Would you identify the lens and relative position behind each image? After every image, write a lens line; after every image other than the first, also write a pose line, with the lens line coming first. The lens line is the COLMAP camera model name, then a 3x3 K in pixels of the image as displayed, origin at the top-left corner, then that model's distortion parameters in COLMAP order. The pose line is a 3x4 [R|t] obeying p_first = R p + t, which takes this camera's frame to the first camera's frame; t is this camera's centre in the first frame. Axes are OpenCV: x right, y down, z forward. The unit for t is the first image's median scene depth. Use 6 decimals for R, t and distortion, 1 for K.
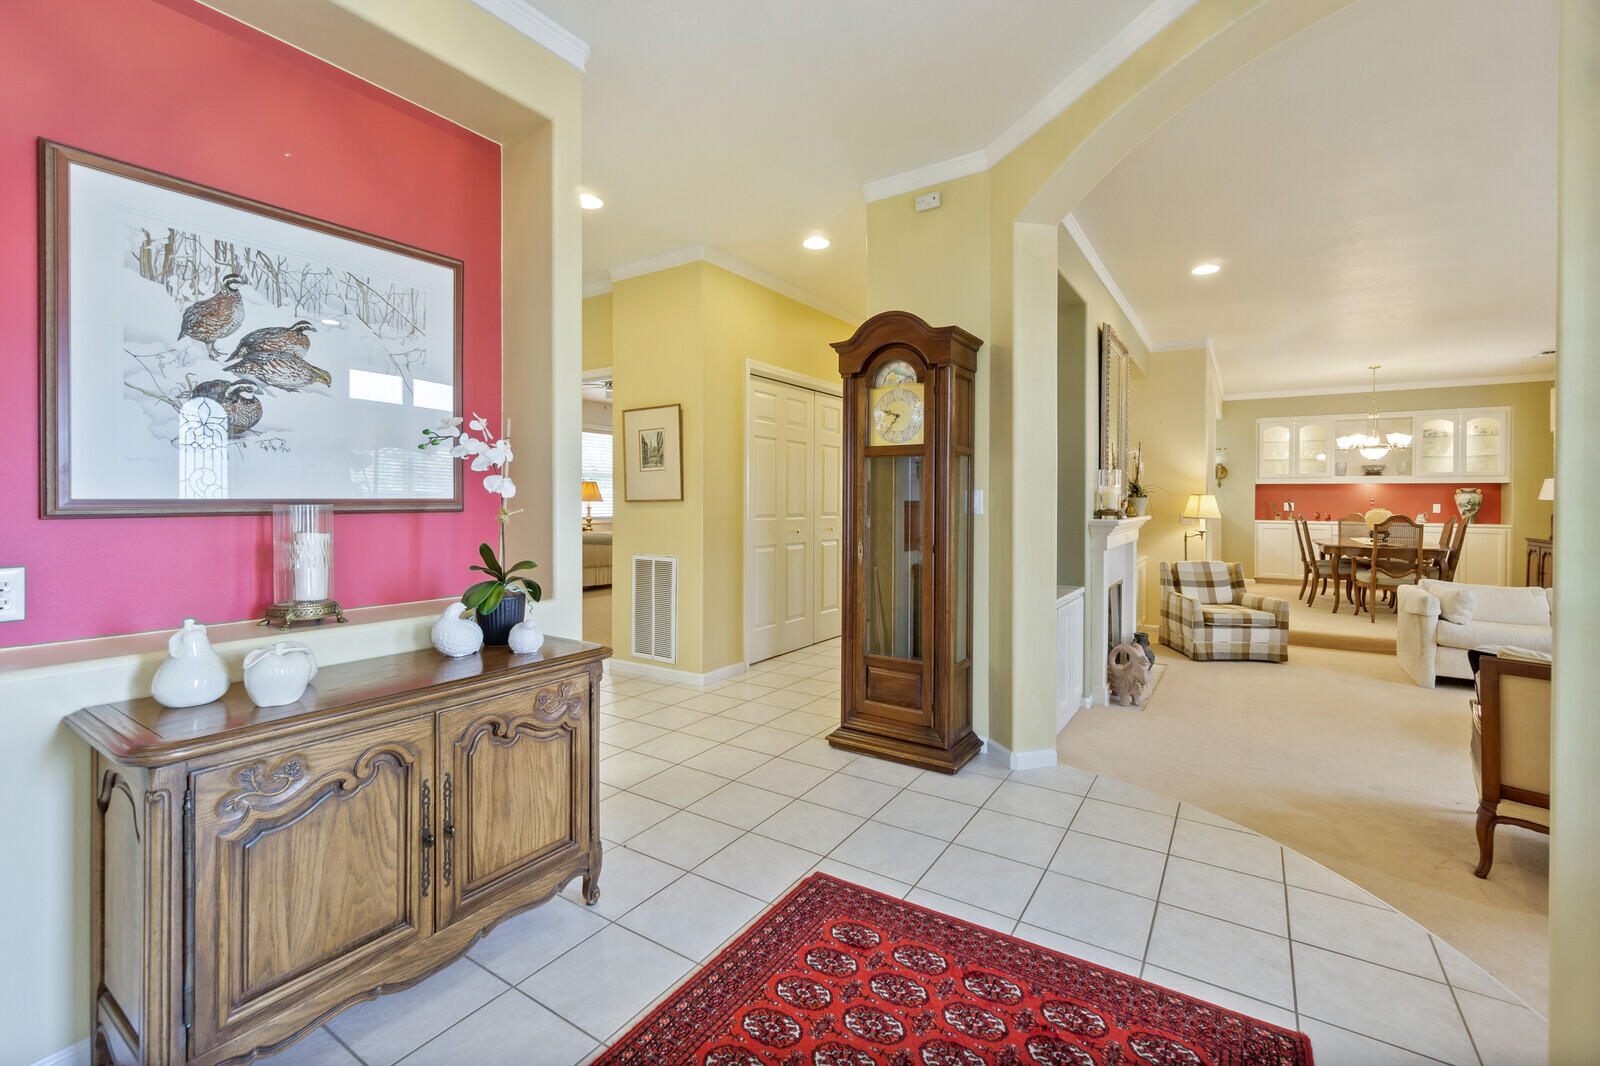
lens RADIAL K [[698.8, 0, 789.9], [0, 698.8, 504.2], [0, 0, 1]] dist [-0.000546, -0.000467]
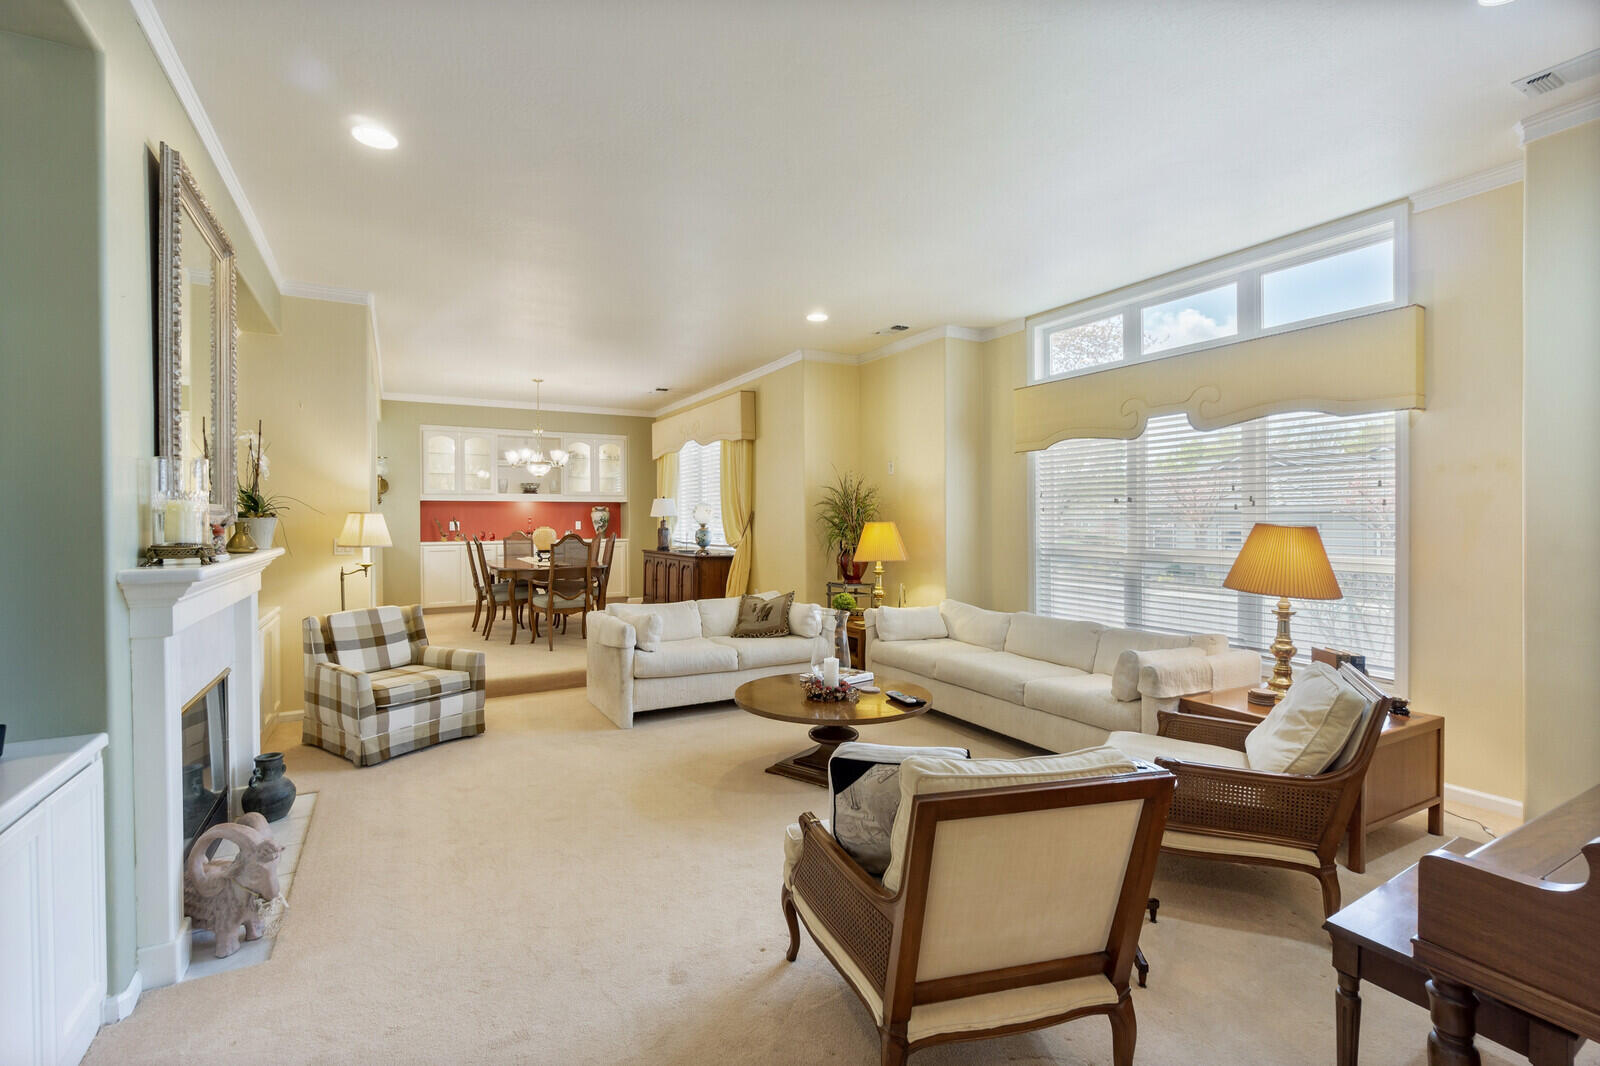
lens RADIAL K [[703.0, 0, 792.6], [0, 703.0, 522.2], [0, 0, 1]] dist [-0.002356, -0.000453]
pose [[0.457124, -0.013390, 0.889302, 0.166604], [0.014315, 0.999868, 0.007697, -0.003532], [-0.889288, 0.009212, 0.457255, 0.310048]]
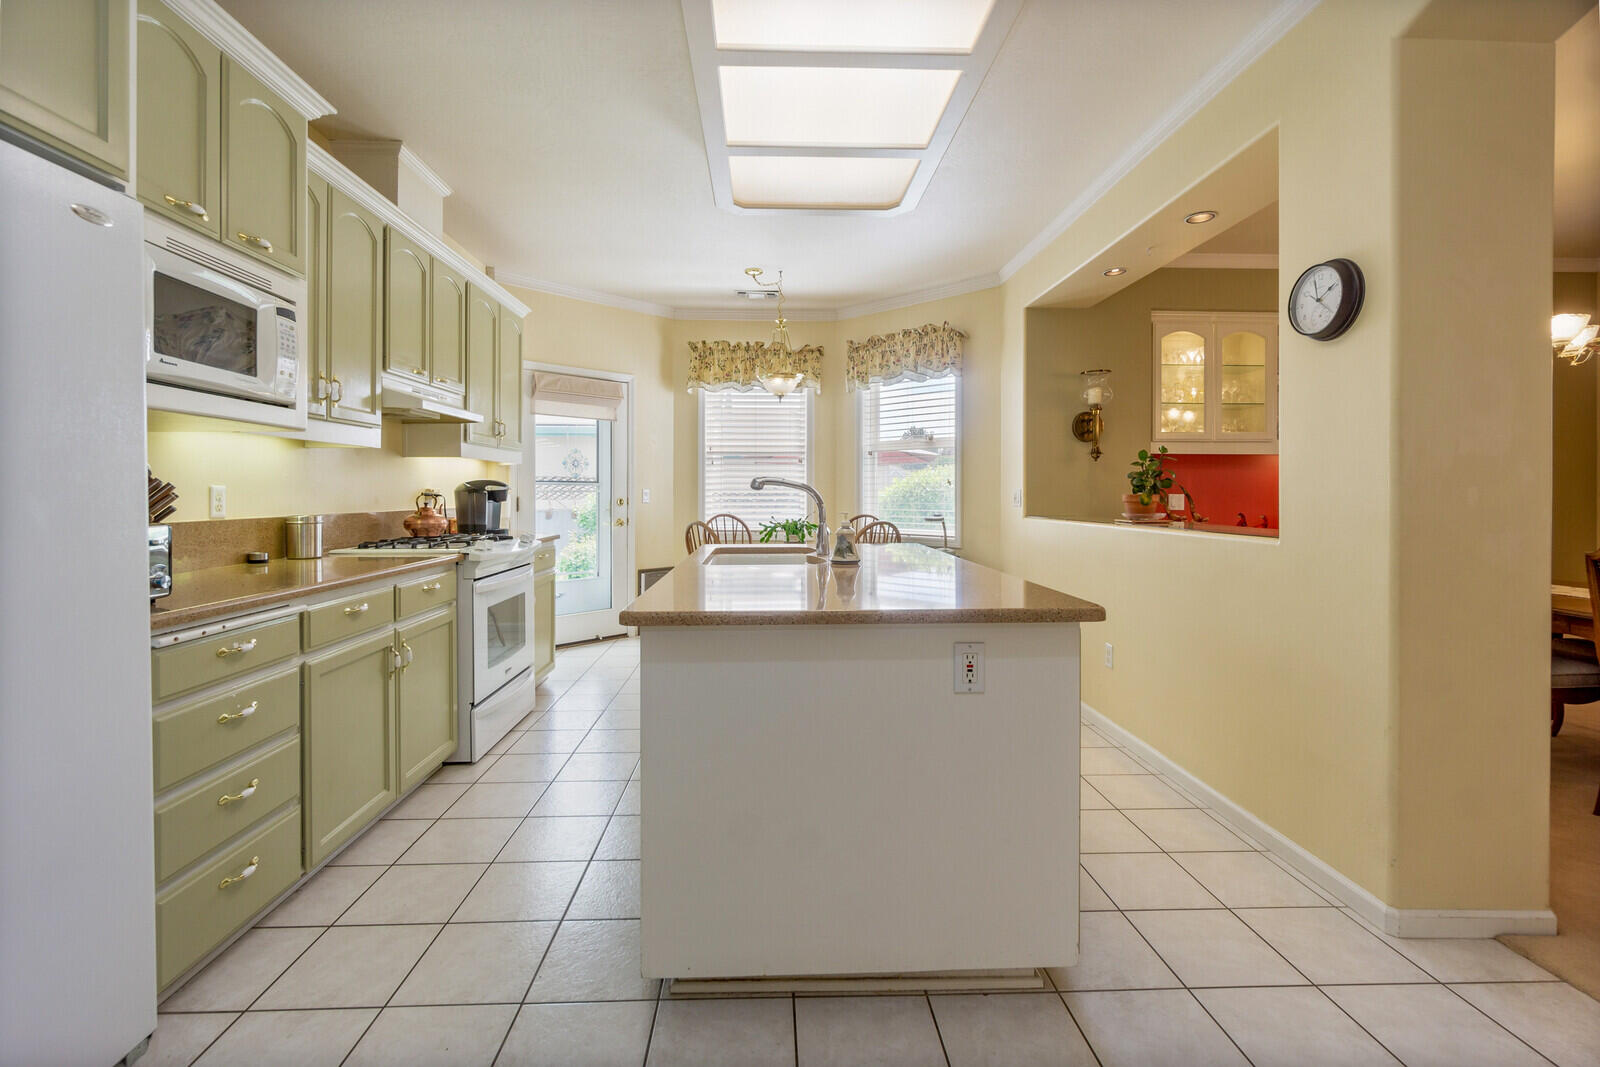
lens RADIAL K [[698.8, 0, 789.9], [0, 698.8, 504.7], [0, 0, 1]] dist [-0.000546, -0.000467]
pose [[0.815034, -0.013626, 0.579253, 0.332842], [0.006051, 0.999869, 0.015006, -0.005955], [-0.579381, -0.008725, 0.815010, 1.227519]]
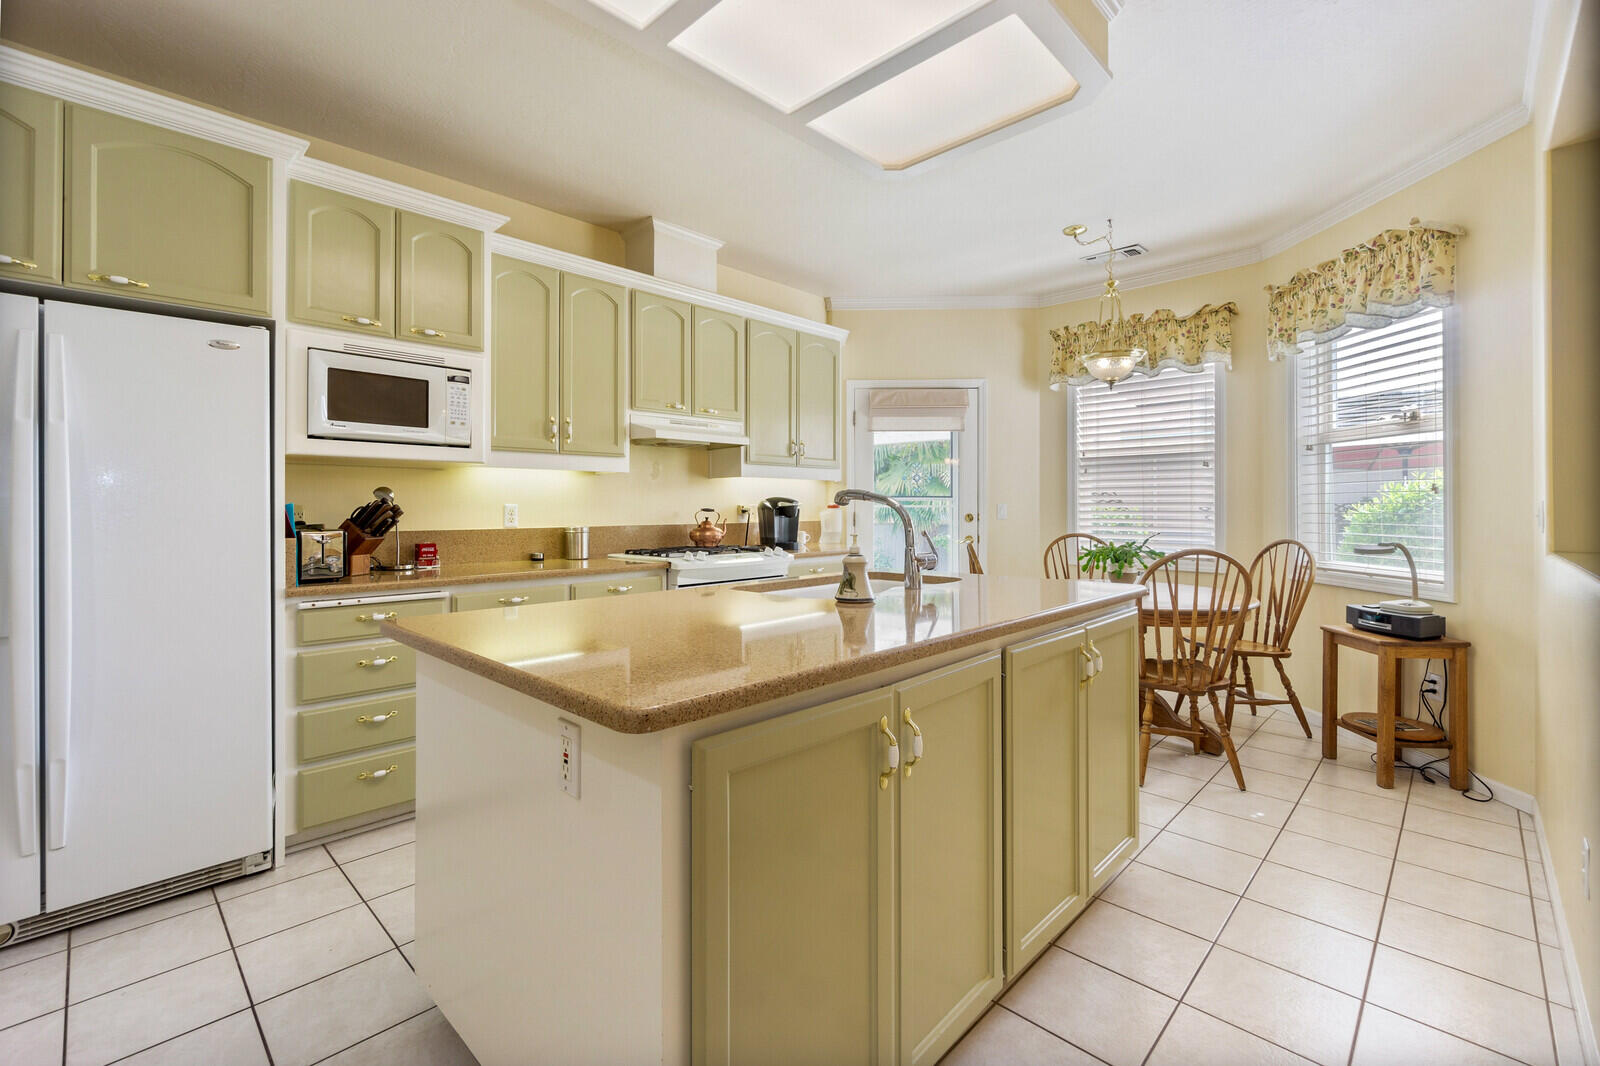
lens RADIAL K [[698.8, 0, 789.9], [0, 698.8, 504.2], [0, 0, 1]] dist [-0.000546, -0.000467]
pose [[0.981663, -0.008326, -0.190443, 0.625605], [0.006149, 0.999909, -0.012021, -0.004800], [0.190526, 0.010630, 0.981625, 1.230987]]
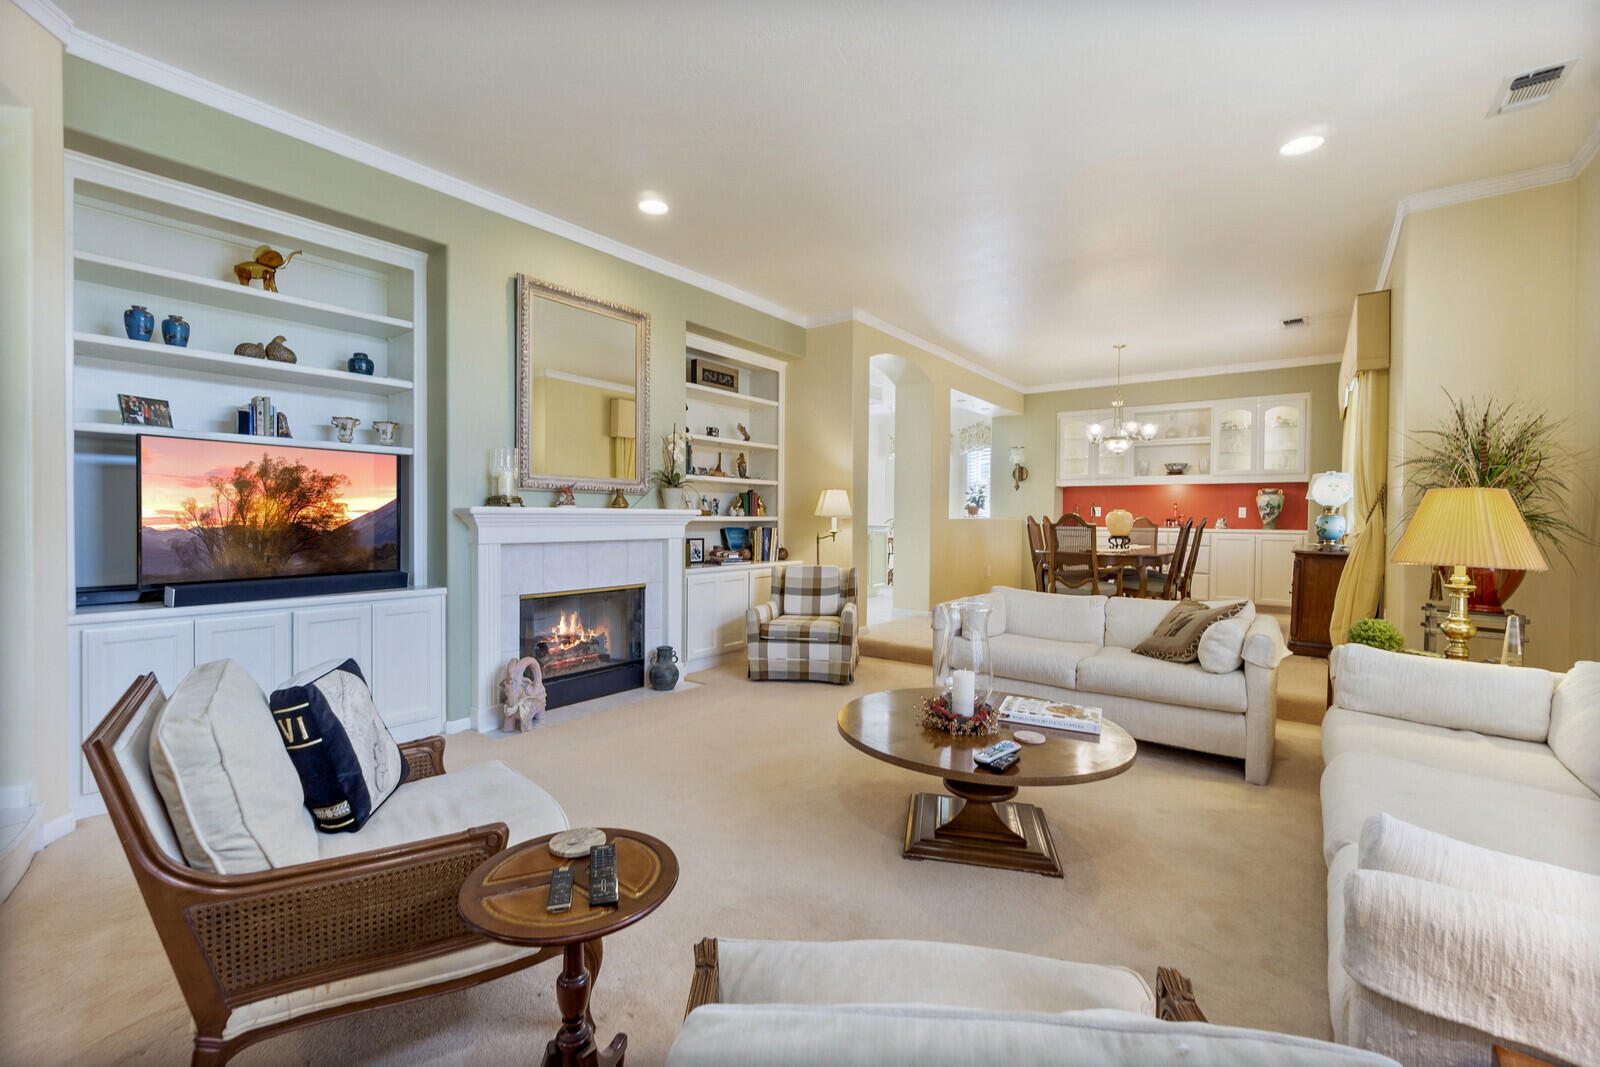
lens RADIAL K [[695.4, 0, 788.1], [0, 695.4, 530.5], [0, 0, 1]] dist [-0.001119, -0.000469]
pose [[0.997905, 0.002868, -0.064626, 0.616101], [-0.001963, 0.999899, 0.014048, 0.026143], [0.064660, -0.013891, 0.997811, 0.141636]]
